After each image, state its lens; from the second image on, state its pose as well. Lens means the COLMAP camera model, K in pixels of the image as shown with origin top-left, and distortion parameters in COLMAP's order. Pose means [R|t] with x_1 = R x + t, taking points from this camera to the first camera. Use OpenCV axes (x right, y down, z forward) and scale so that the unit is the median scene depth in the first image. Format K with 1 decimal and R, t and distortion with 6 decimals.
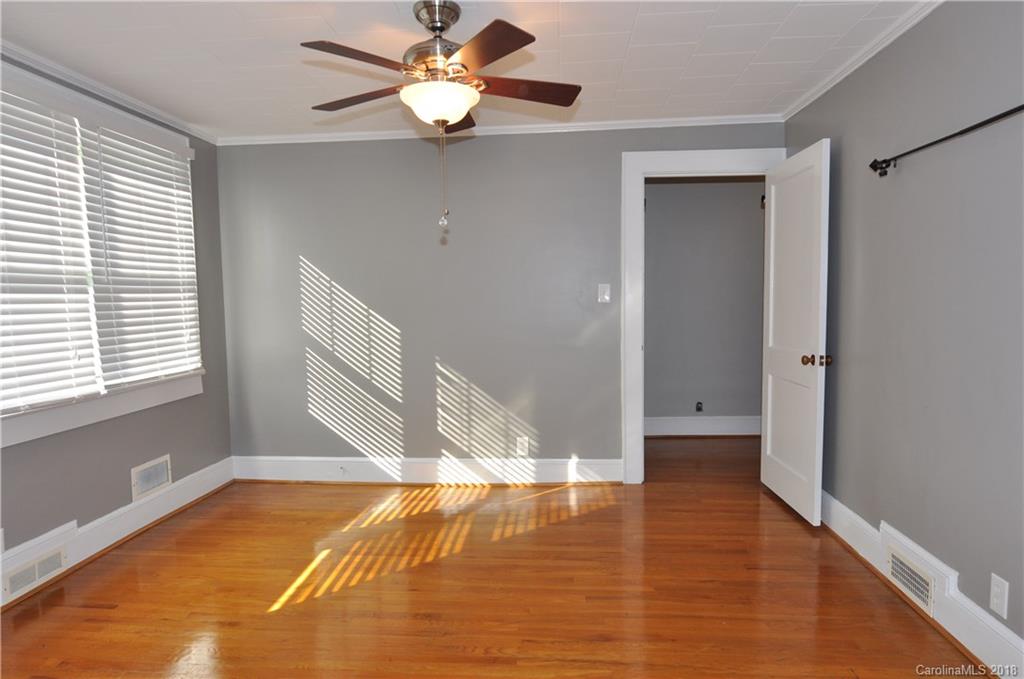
lens RADIAL K [[634.4, 0, 510.4], [0, 634.4, 342.4], [0, 0, 1]] dist [0.059544, -0.000057]
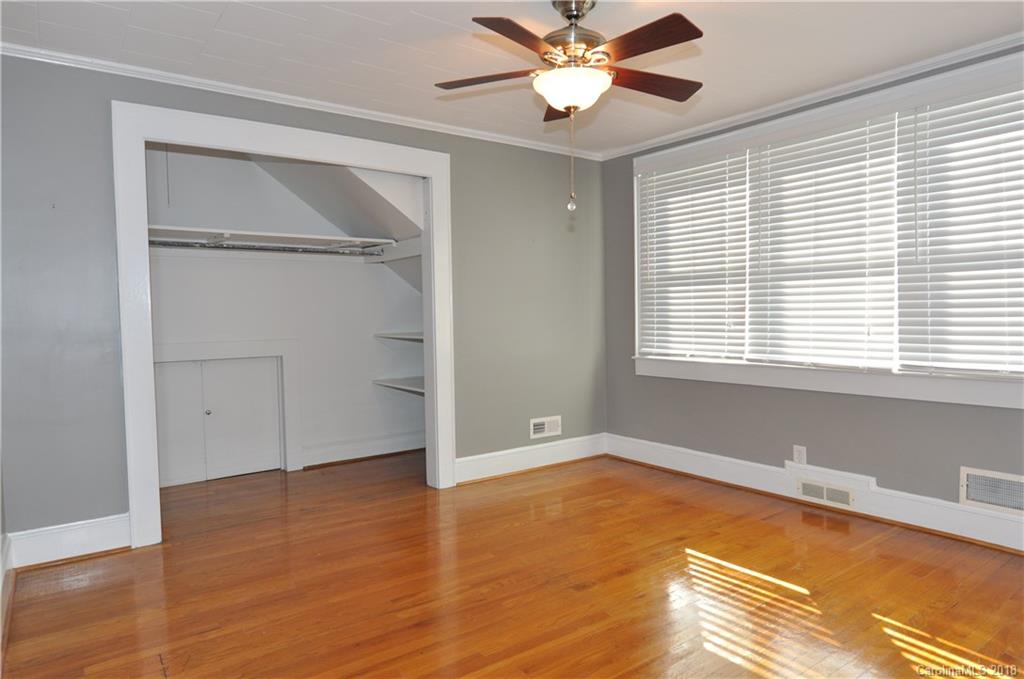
lens RADIAL K [[634.4, 0, 510.4], [0, 634.4, 342.4], [0, 0, 1]] dist [0.059544, -0.000057]
pose [[-0.737417, 0.057623, -0.672975, 0.539381], [-0.023683, 0.993536, 0.111022, -0.069648], [0.675022, 0.097807, -0.731286, 1.378109]]
